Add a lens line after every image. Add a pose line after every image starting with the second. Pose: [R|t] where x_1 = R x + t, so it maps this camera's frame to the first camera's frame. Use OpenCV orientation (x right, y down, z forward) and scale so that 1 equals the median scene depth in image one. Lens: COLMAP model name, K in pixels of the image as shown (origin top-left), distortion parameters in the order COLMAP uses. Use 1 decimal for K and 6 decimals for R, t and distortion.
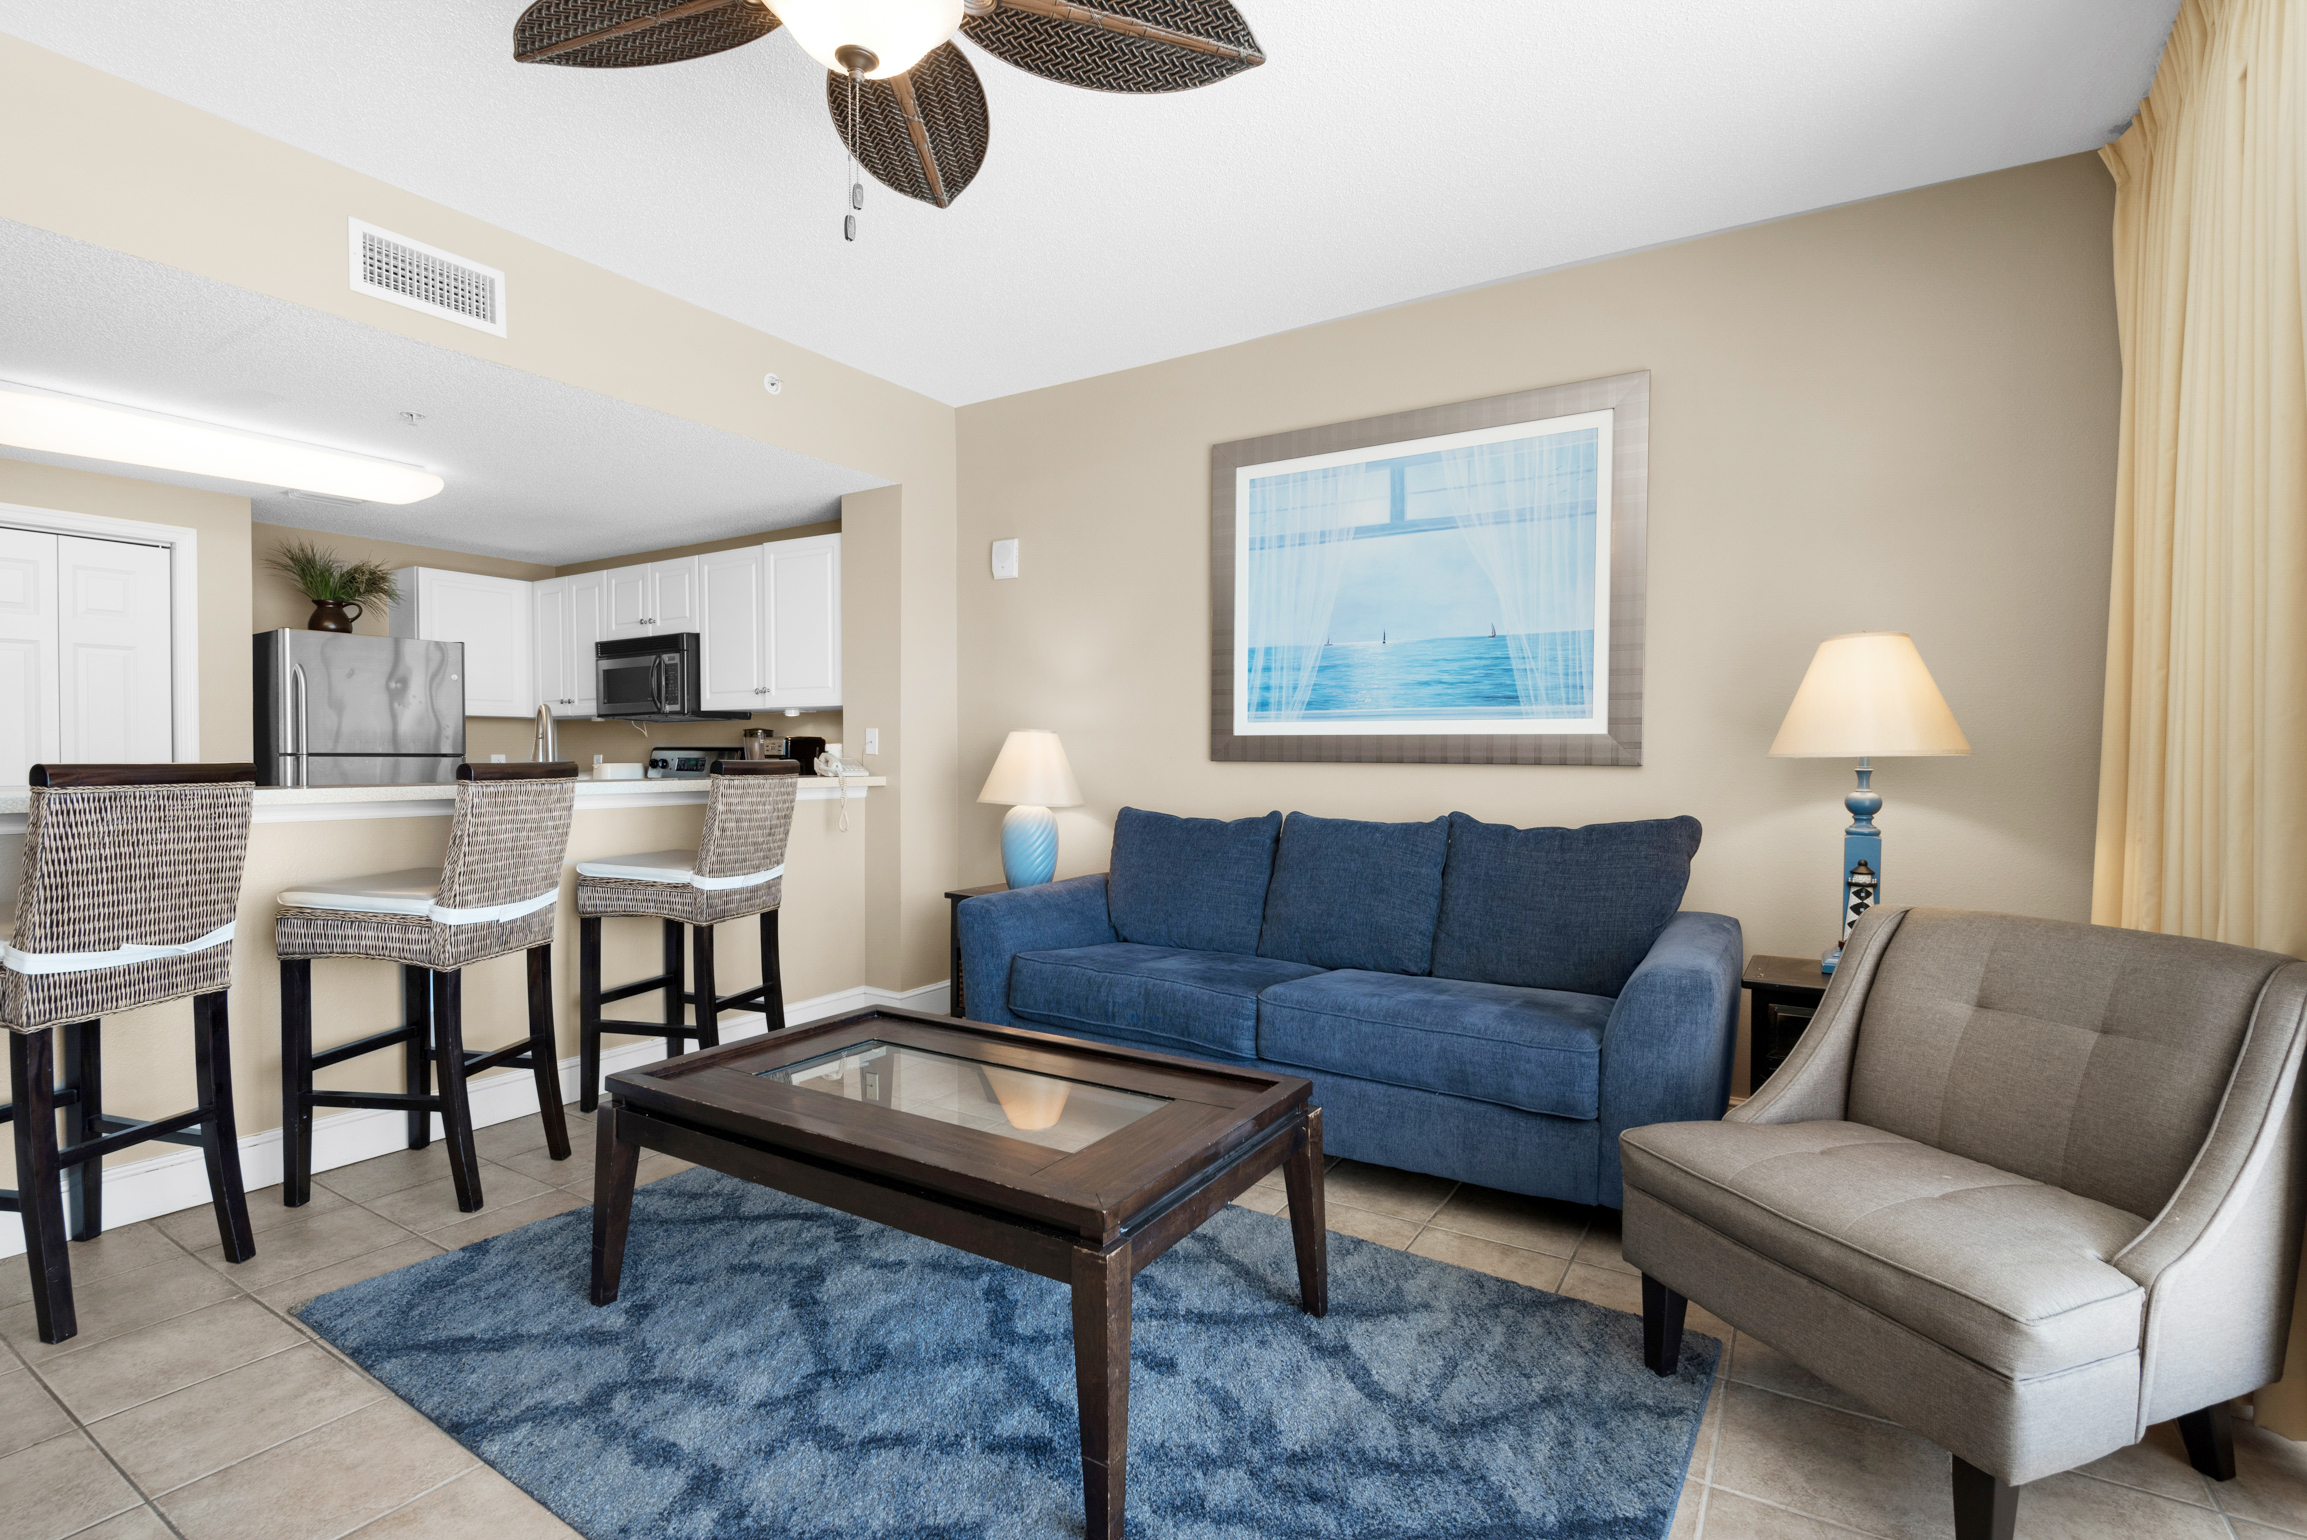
lens RADIAL K [[1052.9, 0, 1135.5], [0, 1052.9, 772.1], [0, 0, 1]] dist [0.003657, -0.000717]
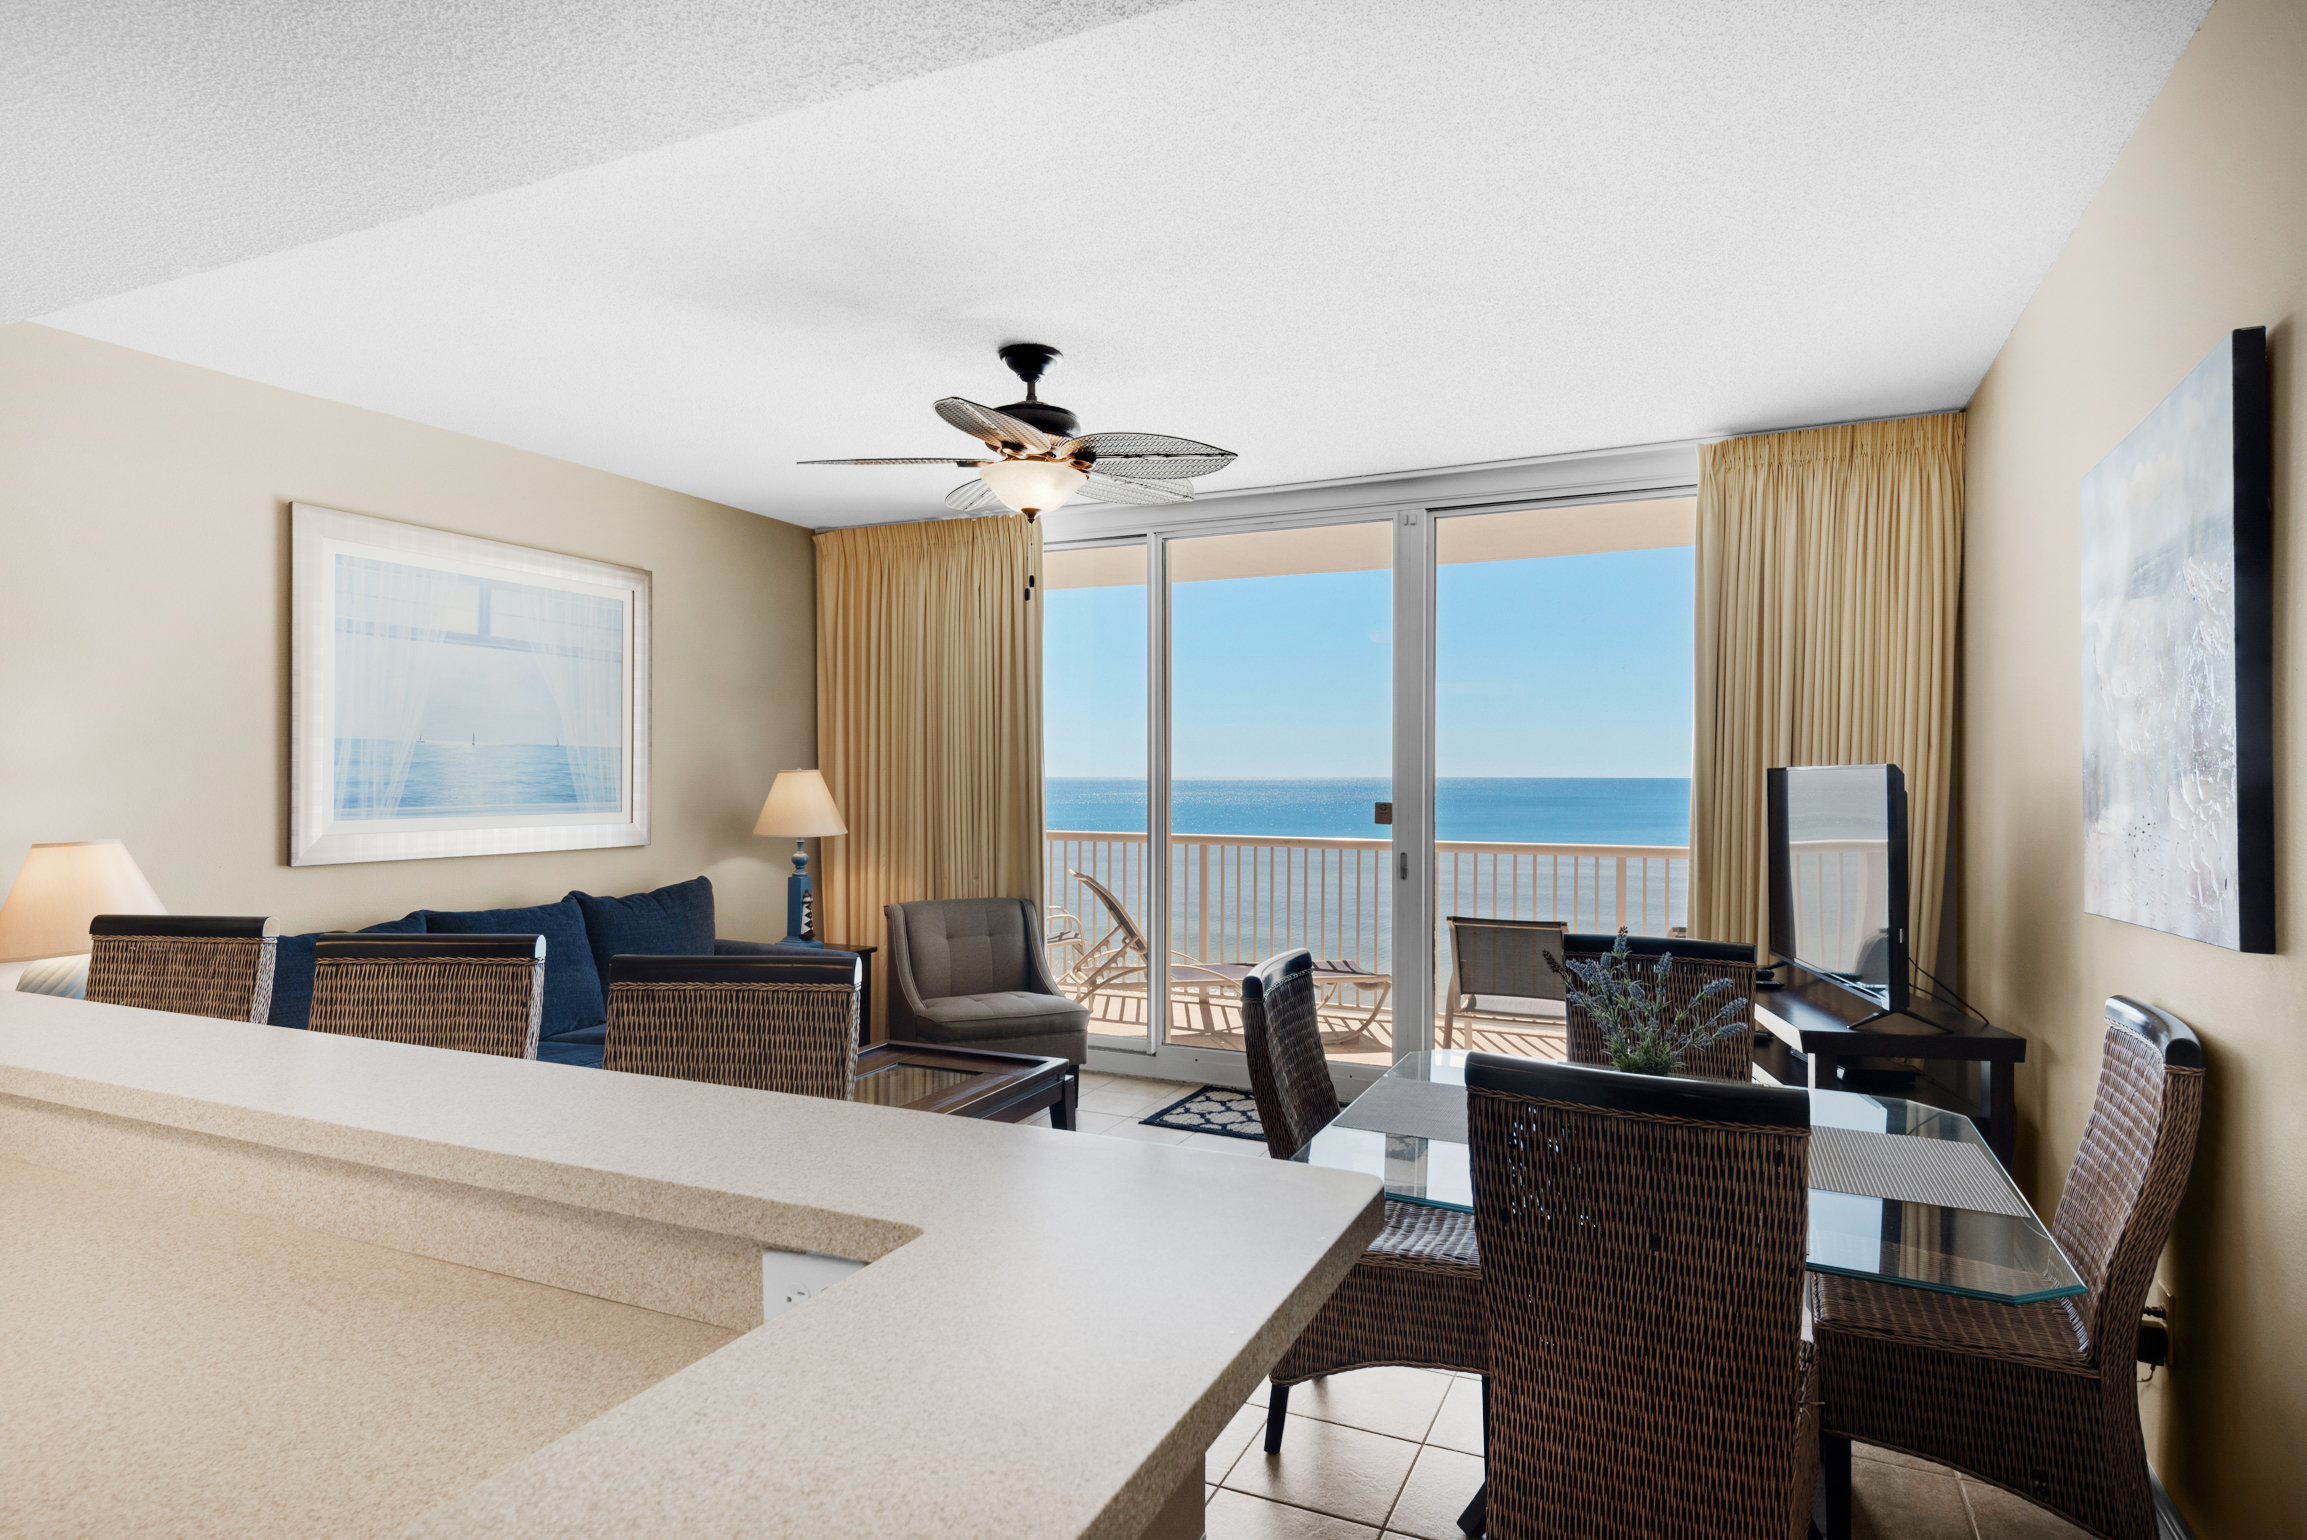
lens RADIAL K [[1261.4, 0, 1151.7], [0, 1261.4, 776.1], [0, 0, 1]] dist [0.000497, -0.001927]
pose [[-0.128135, -0.004651, 0.991746, -1.109402], [0.016837, 0.999835, 0.006864, -0.085039], [-0.991614, 0.017577, -0.128036, 0.463231]]
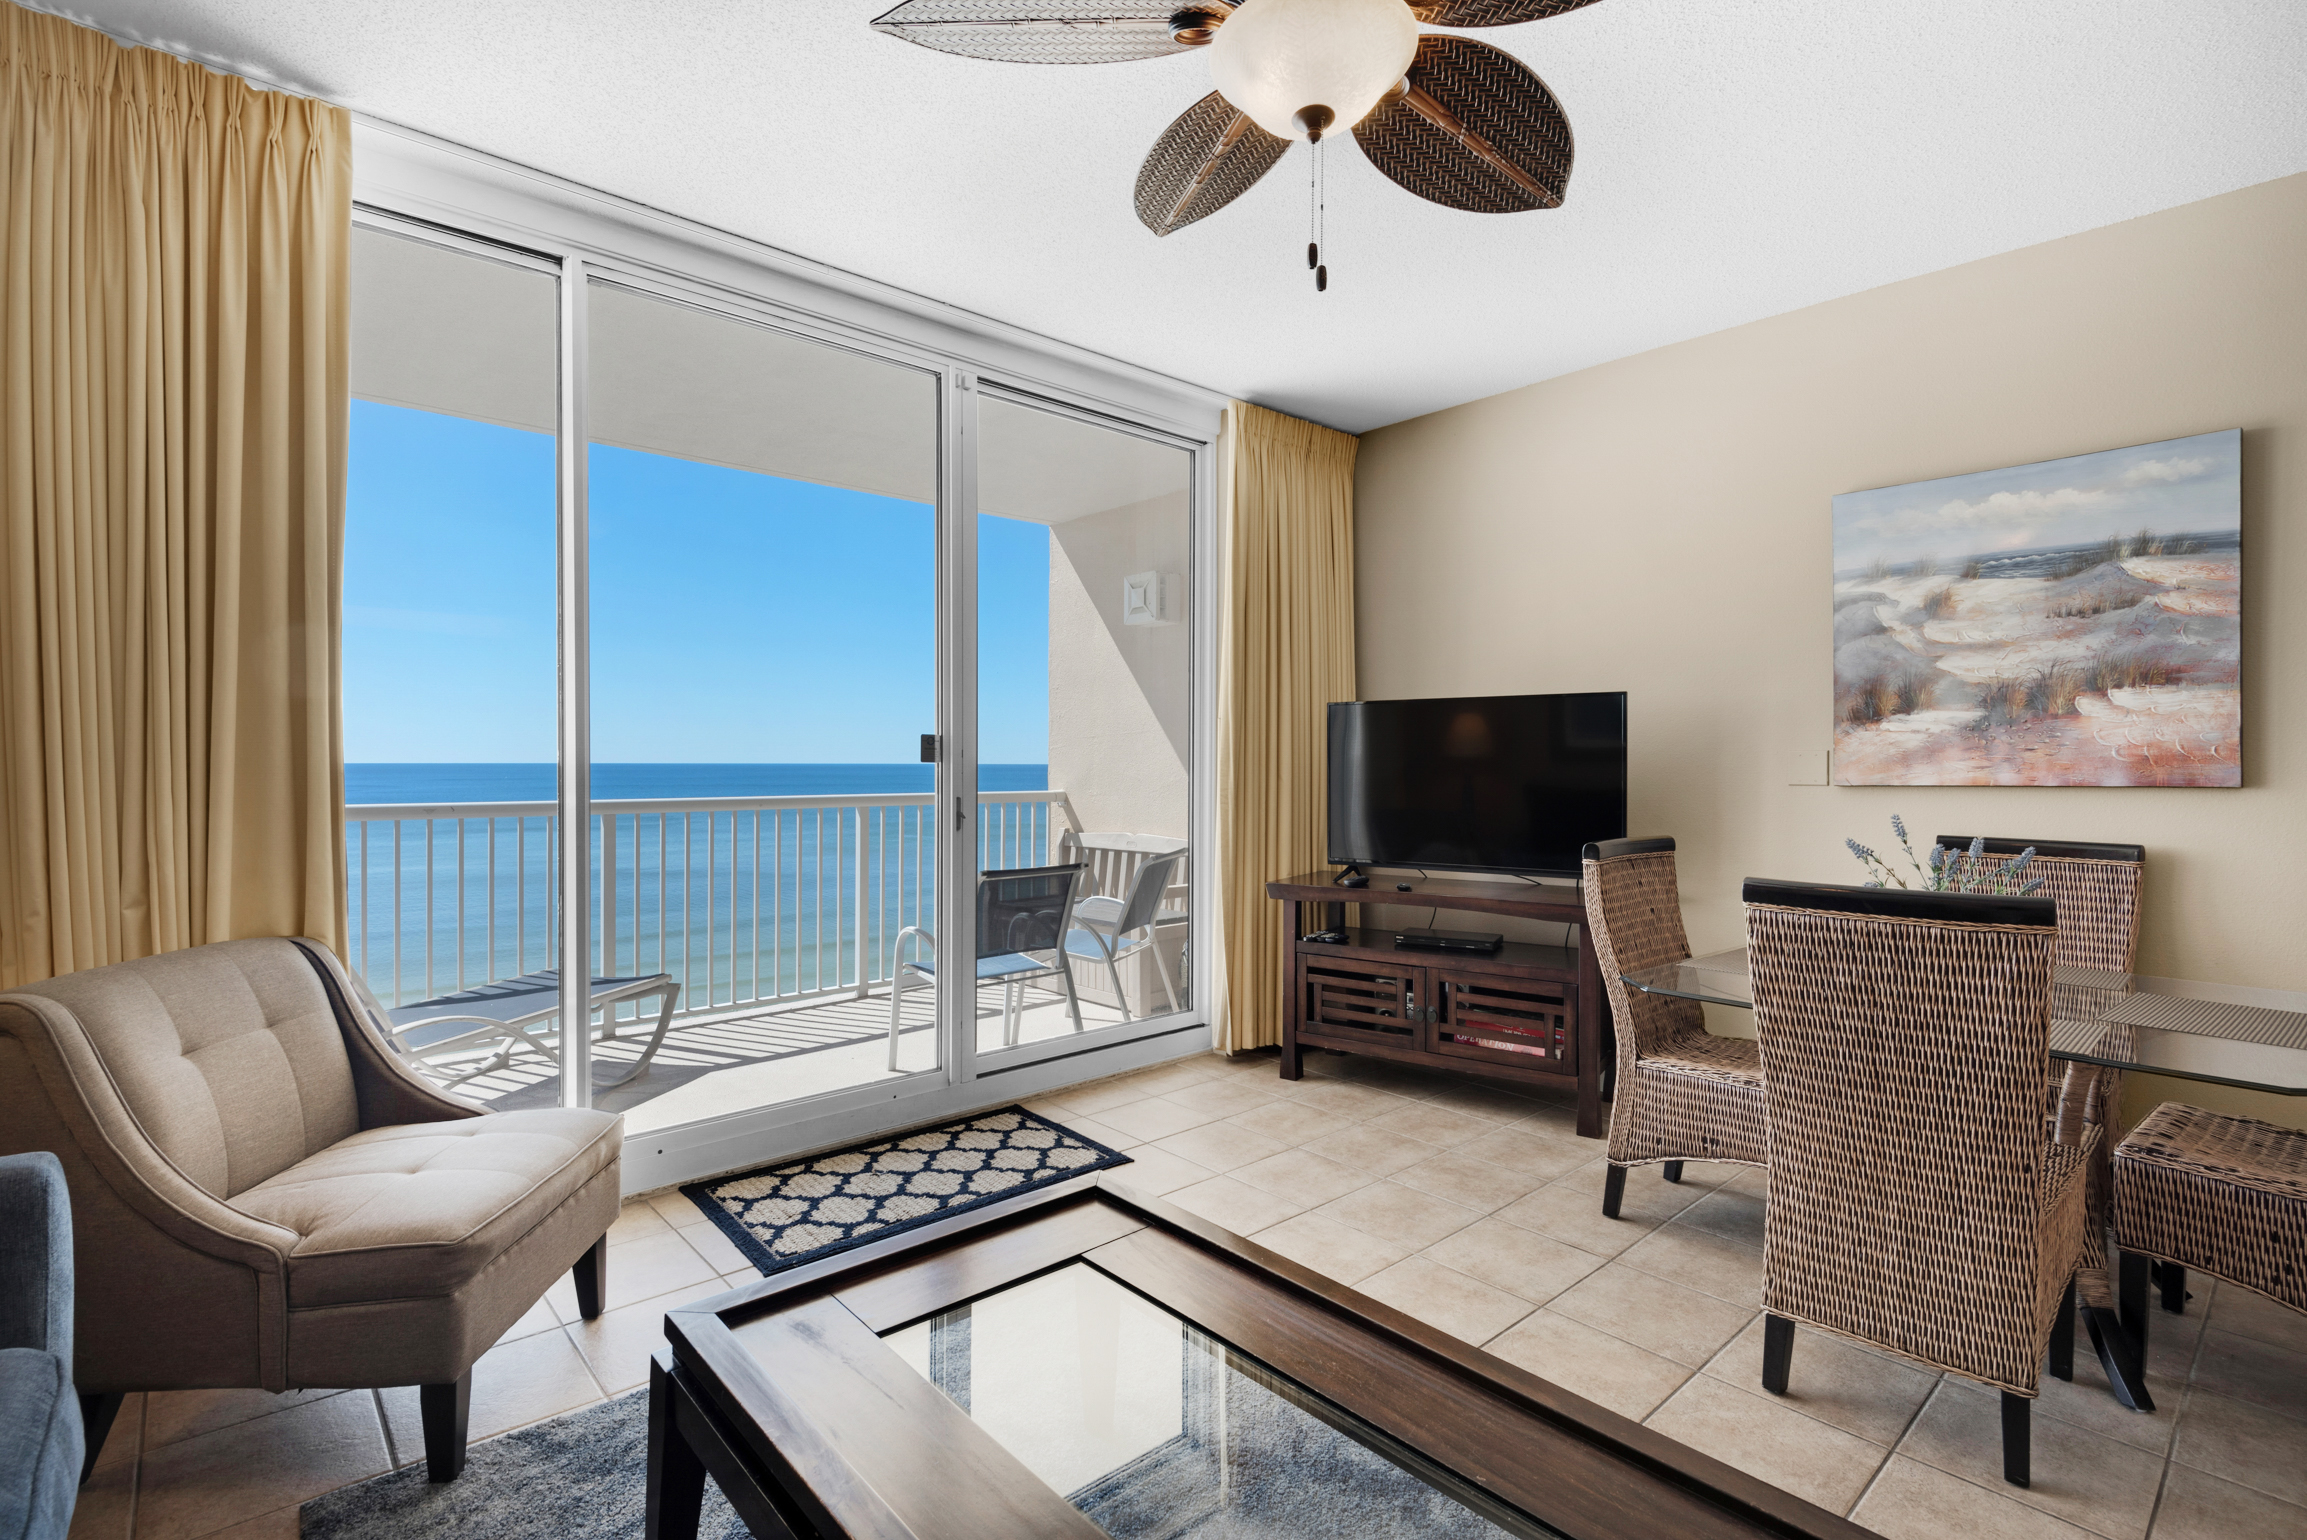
lens RADIAL K [[1052.9, 0, 1171.5], [0, 1052.9, 762.7], [0, 0, 1]] dist [0.003657, -0.000717]
pose [[-0.962942, -0.008094, 0.269587, -0.175867], [-0.003064, 0.999813, 0.019073, -0.036249], [-0.269691, 0.017540, -0.962787, 0.872611]]
